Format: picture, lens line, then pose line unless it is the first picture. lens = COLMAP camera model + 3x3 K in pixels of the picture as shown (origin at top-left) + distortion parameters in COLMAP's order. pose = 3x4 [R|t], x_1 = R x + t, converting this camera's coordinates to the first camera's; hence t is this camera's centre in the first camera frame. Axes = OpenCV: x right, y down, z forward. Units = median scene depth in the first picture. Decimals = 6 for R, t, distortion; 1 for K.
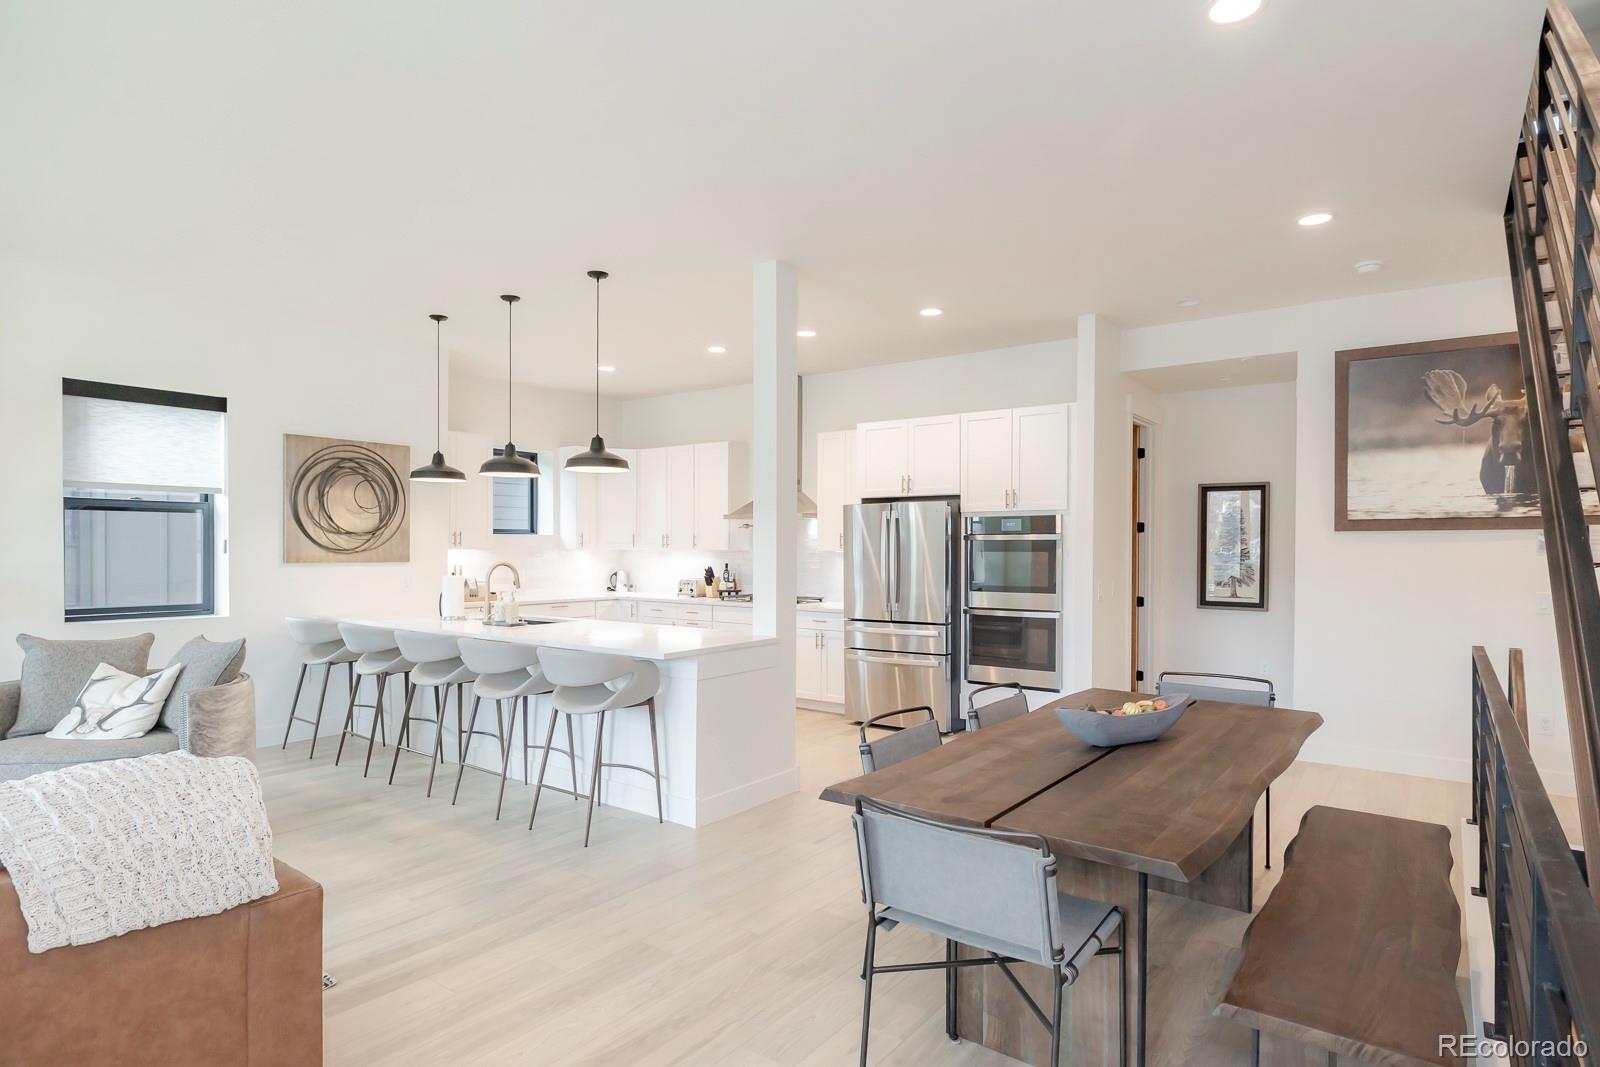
lens RADIAL K [[864.8, 0, 798.9], [0, 864.8, 545.5], [0, 0, 1]] dist [-0.004439, -0.000502]
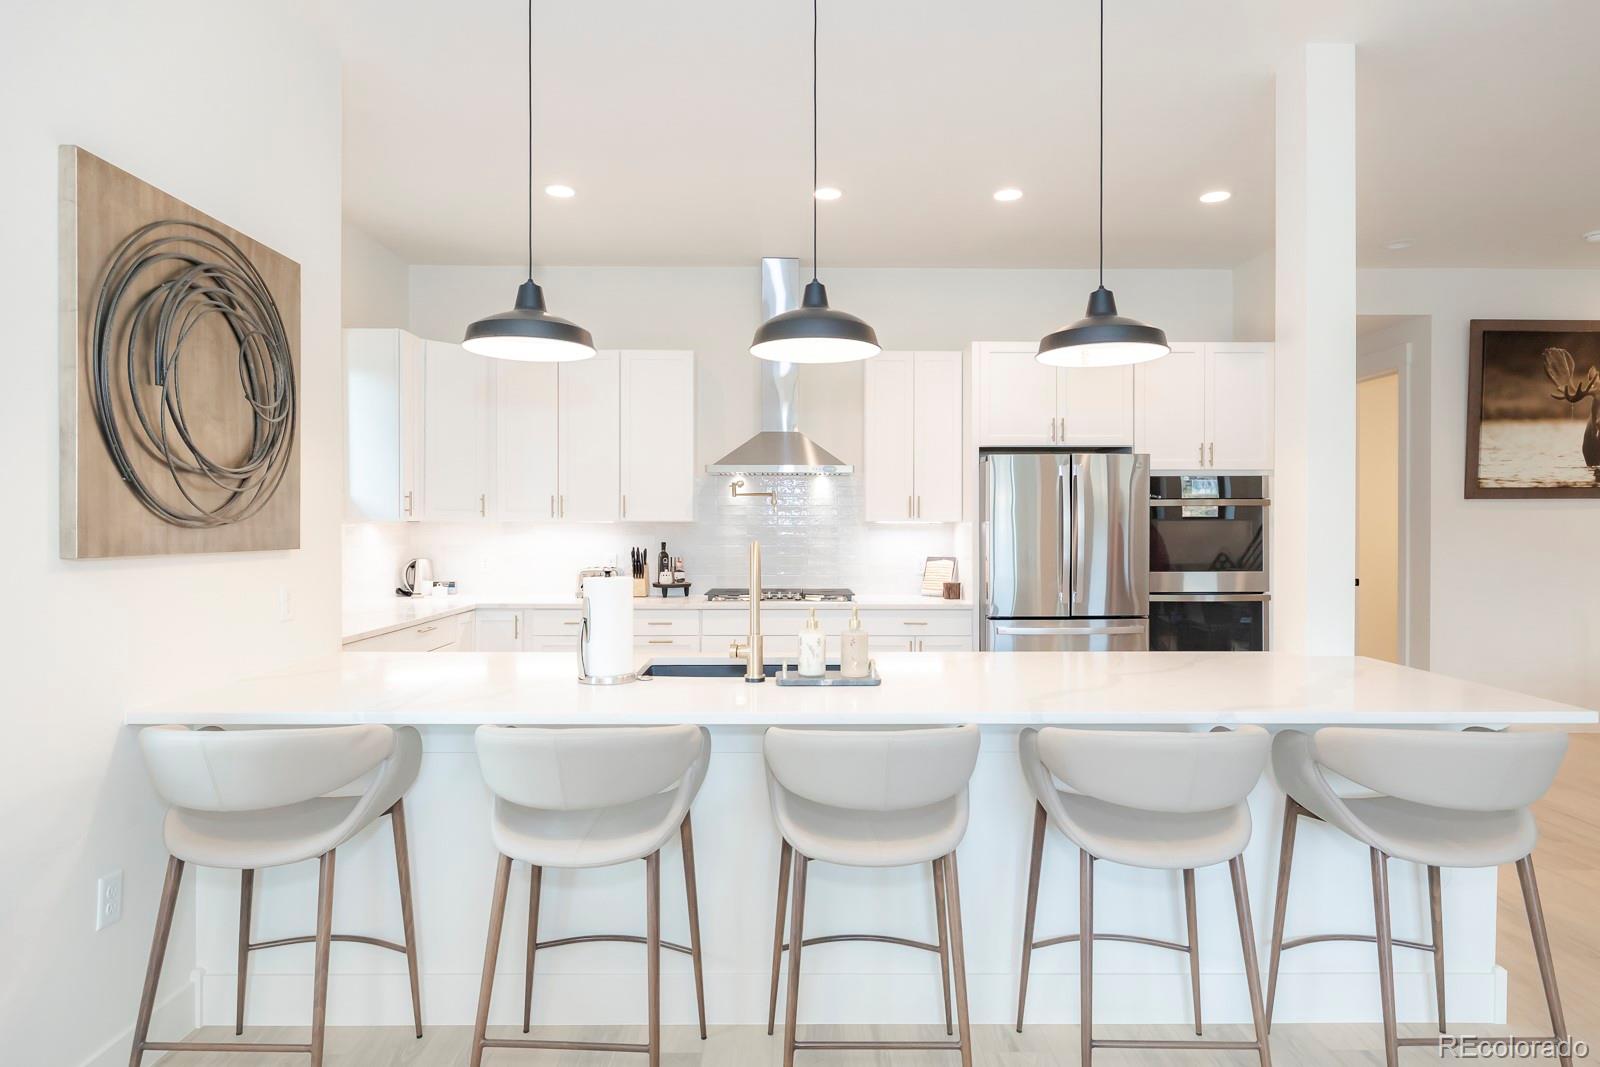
lens RADIAL K [[906.7, 0, 800.1], [0, 906.7, 522.9], [0, 0, 1]] dist [-0.007012, -0.000618]
pose [[0.796553, -0.002992, 0.604561, -0.639976], [0.002317, 0.999996, 0.001897, 0.007866], [-0.604564, -0.000110, 0.796557, 0.637581]]
